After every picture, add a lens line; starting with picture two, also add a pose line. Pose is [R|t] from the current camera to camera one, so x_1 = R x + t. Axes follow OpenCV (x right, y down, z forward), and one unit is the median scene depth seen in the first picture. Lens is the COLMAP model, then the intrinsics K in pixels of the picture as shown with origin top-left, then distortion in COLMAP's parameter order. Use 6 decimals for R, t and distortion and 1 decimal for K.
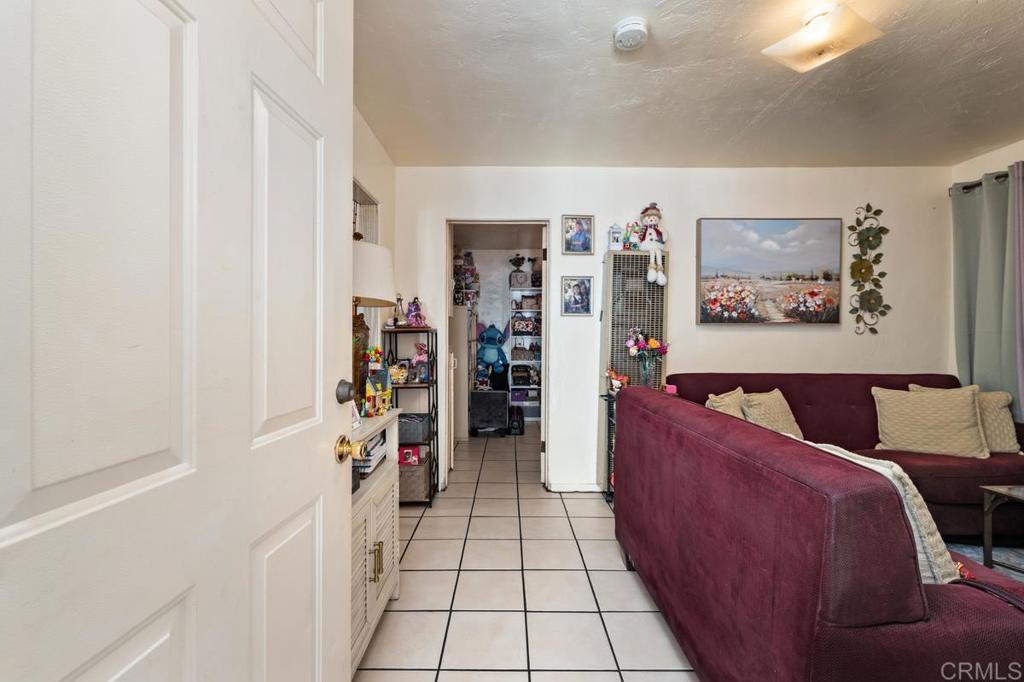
lens RADIAL K [[423.1, 0, 512.2], [0, 423.1, 343.4], [0, 0, 1]] dist [-0.003097, -0.000273]
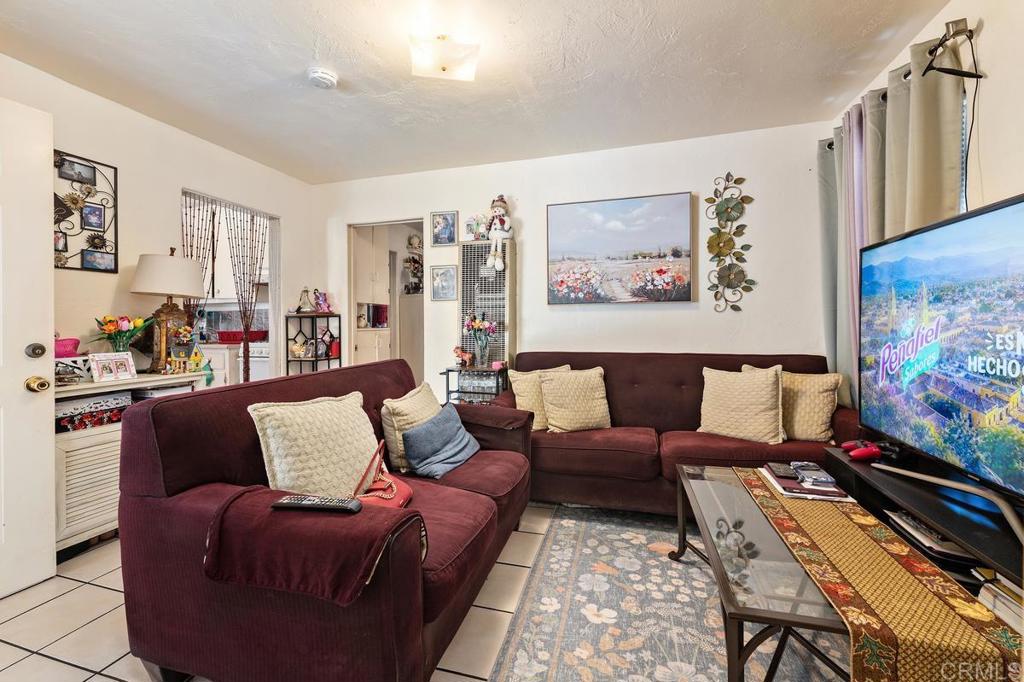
lens RADIAL K [[423.0, 0, 510.6], [0, 423.0, 330.3], [0, 0, 1]] dist [0.000567, -0.000323]
pose [[0.959329, -0.005989, -0.282228, 0.652654], [0.007491, 0.999963, 0.004245, 0.011837], [0.282192, -0.006186, 0.959338, -0.040881]]
